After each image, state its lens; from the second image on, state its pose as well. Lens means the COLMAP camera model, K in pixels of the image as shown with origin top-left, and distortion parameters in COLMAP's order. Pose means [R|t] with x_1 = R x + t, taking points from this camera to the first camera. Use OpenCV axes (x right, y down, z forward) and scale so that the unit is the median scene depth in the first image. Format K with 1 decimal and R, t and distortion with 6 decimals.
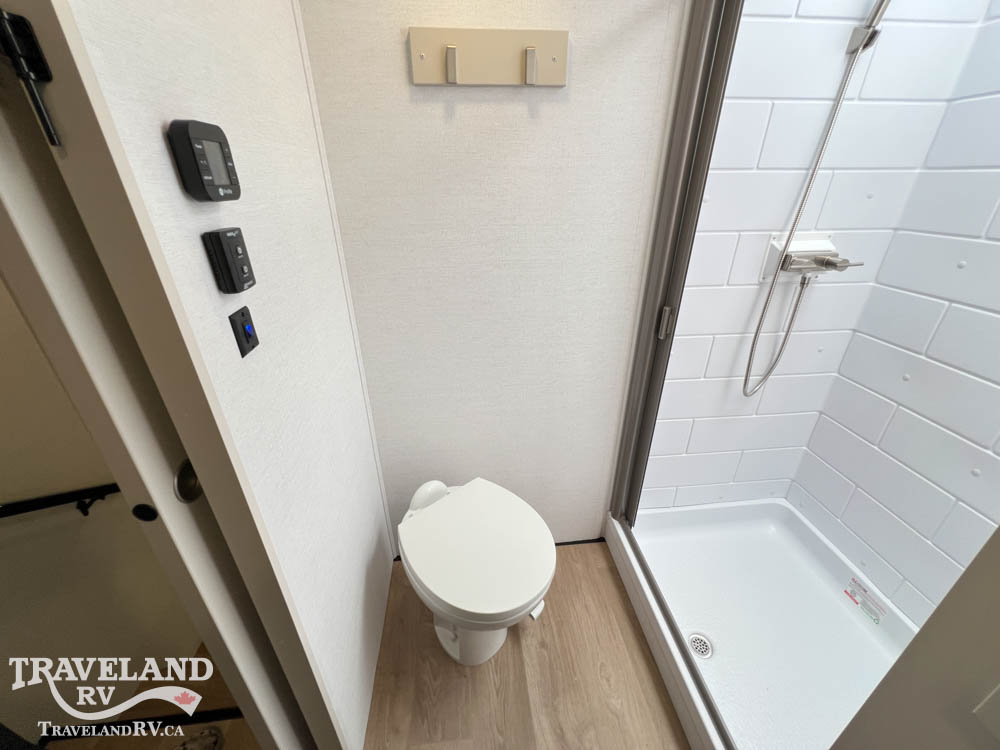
lens RADIAL K [[399.1, 0, 500.3], [0, 399.1, 375.0], [0, 0, 1]] dist [-0.000264, -0.000037]
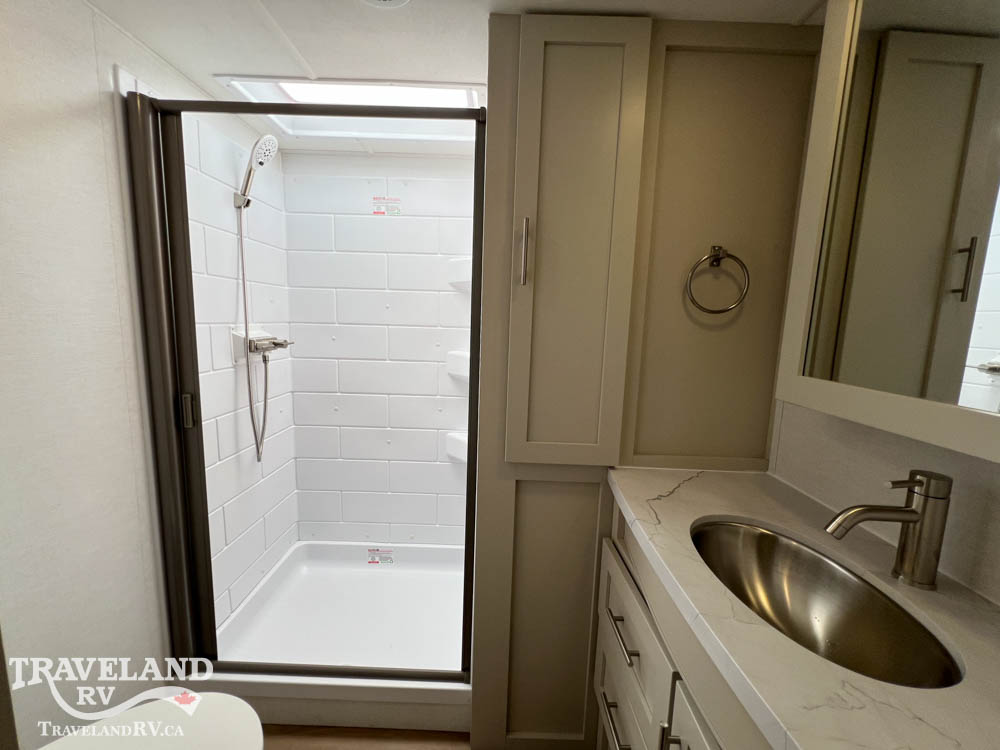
lens RADIAL K [[399.1, 0, 498.5], [0, 399.1, 375.0], [0, 0, 1]] dist [-0.000264, -0.000037]
pose [[0.097854, -0.126598, 0.987116, -0.461458], [0.411886, 0.908091, 0.075632, 0.028225], [-0.905966, 0.399179, 0.141005, 0.143715]]
